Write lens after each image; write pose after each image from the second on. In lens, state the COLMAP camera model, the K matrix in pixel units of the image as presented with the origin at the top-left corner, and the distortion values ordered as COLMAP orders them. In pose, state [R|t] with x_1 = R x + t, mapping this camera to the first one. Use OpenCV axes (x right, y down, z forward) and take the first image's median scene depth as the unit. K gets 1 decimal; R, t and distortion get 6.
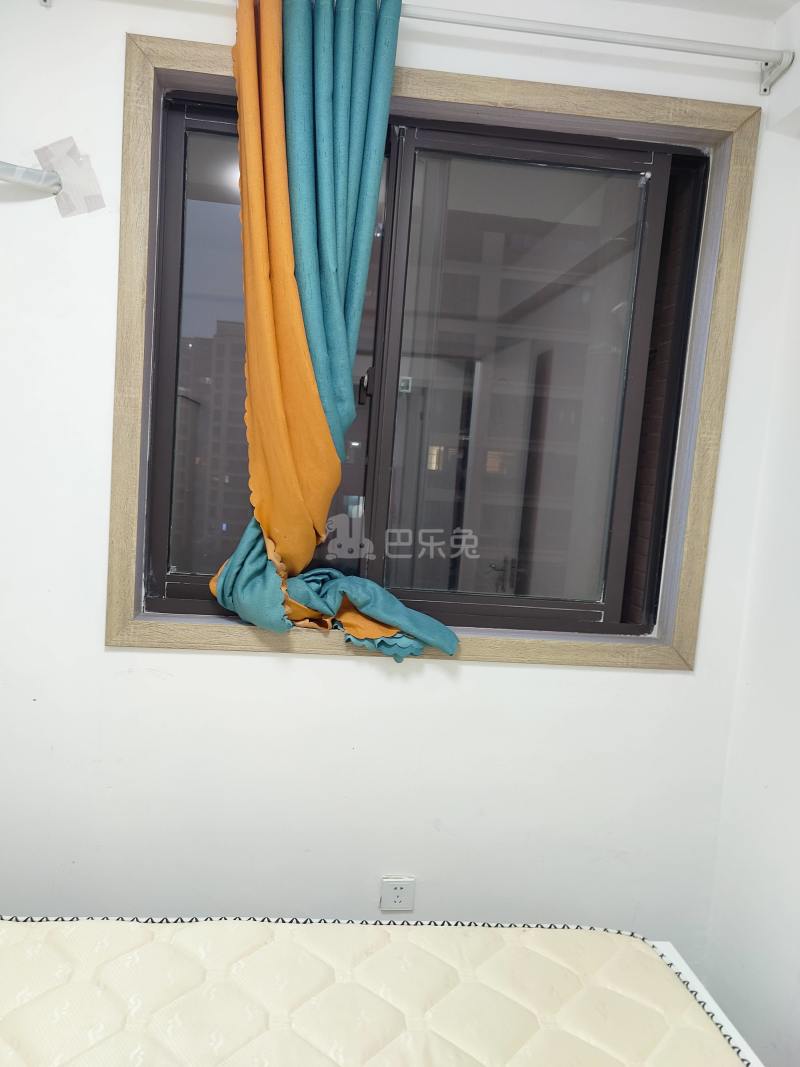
lens RADIAL K [[793.4, 0, 392.2], [0, 793.4, 535.7], [0, 0, 1]] dist [0.031403, 0.000128]
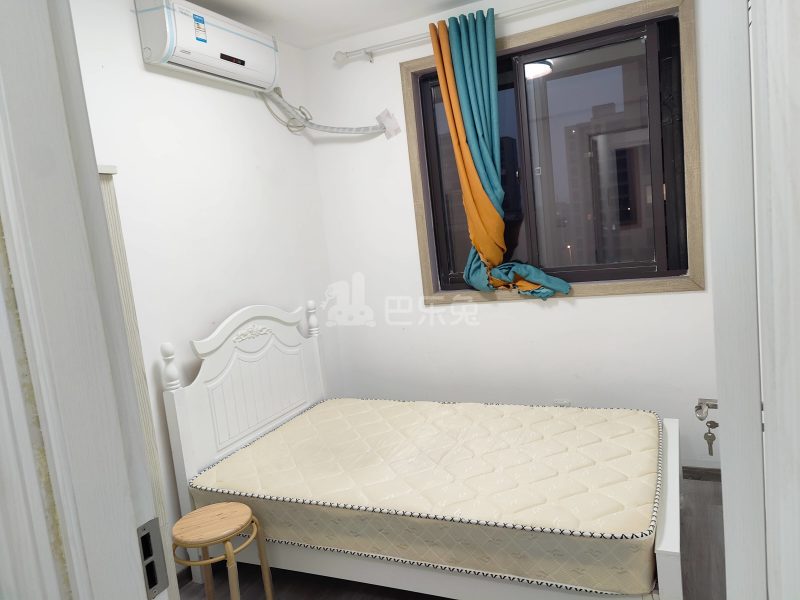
lens RADIAL K [[594.9, 0, 400.0], [0, 594.9, 300.0], [0, 0, 1]] dist [0.031403, 0.000128]
pose [[0.847839, -0.104133, -0.519928, 0.529120], [0.124481, 0.992213, 0.004266, 0.102991], [0.515435, -0.068338, 0.854200, -0.611099]]
